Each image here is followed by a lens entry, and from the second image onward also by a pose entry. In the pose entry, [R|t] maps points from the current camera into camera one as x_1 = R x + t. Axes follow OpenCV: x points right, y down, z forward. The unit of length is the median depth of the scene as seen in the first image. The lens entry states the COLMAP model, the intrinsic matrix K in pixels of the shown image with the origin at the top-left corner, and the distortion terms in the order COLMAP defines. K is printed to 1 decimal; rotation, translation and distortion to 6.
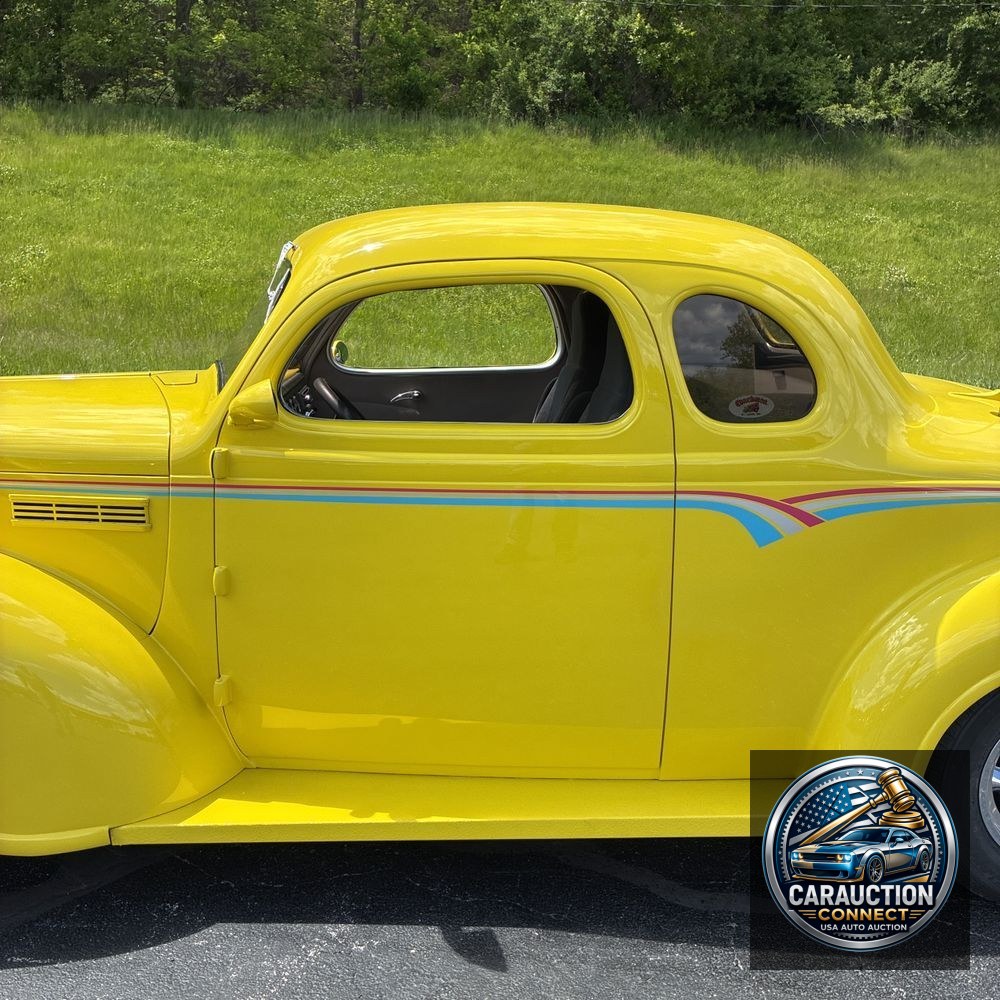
lens RADIAL K [[1028.7, 0, 487.9], [0, 1028.7, 496.7], [0, 0, 1]] dist [0.008054, 0.016723]
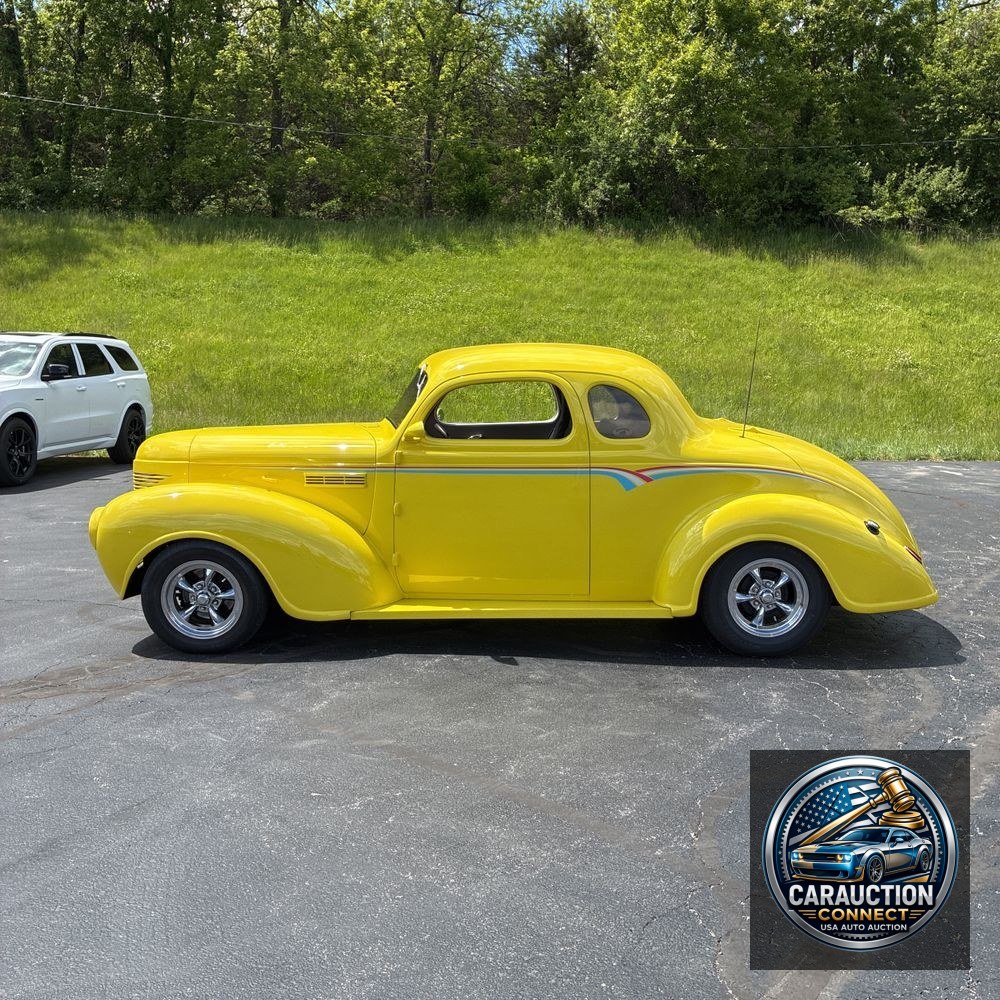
lens RADIAL K [[1028.7, 0, 487.9], [0, 1028.7, 496.7], [0, 0, 1]] dist [0.008054, 0.016723]
pose [[0.998178, -0.000976, -0.060325, 0.007561], [-0.003625, 0.997092, -0.076127, 0.020479], [0.060224, 0.076207, 0.995272, -0.115161]]
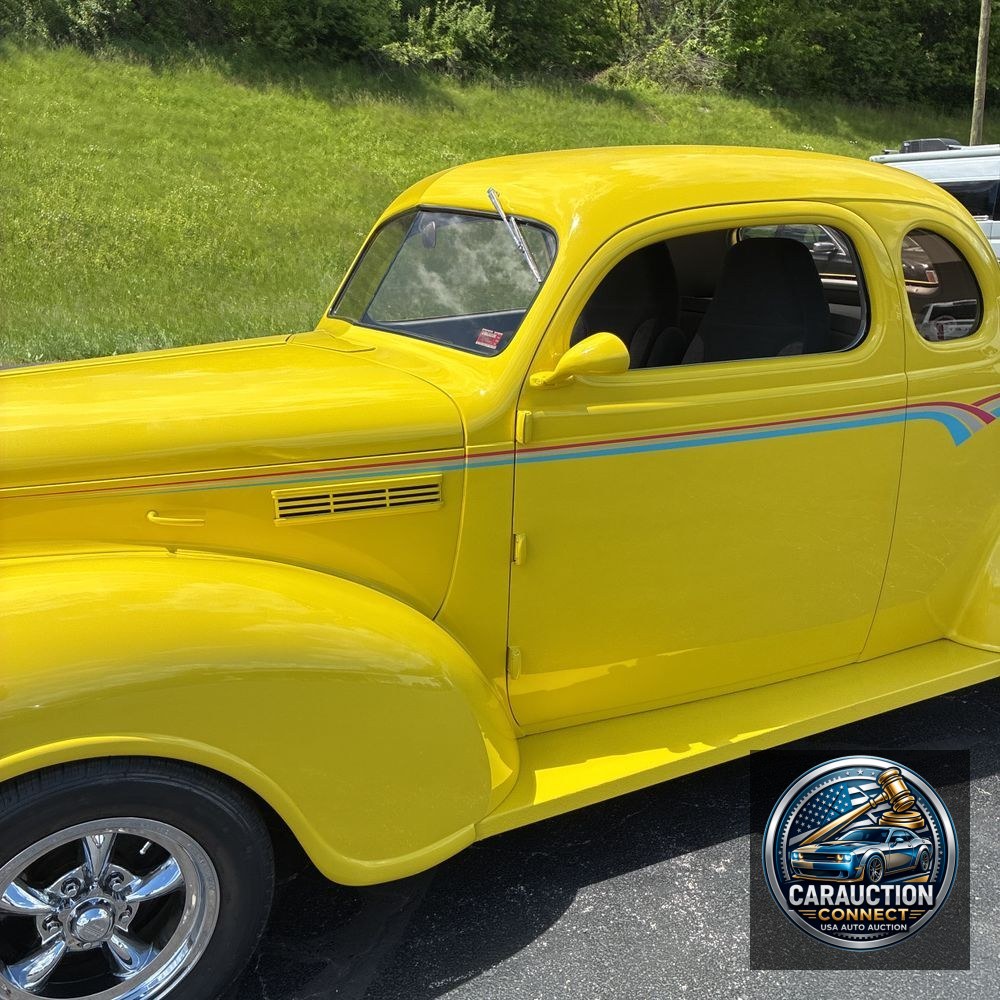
lens RADIAL K [[1027.1, 0, 500.0], [0, 1027.1, 500.0], [0, 0, 1]] dist [0.021918, -0.020869]
pose [[0.899119, -0.140180, 0.414650, -0.059777], [0.115134, 0.989712, 0.084936, -0.004254], [-0.422290, -0.028627, 0.906009, 0.012827]]
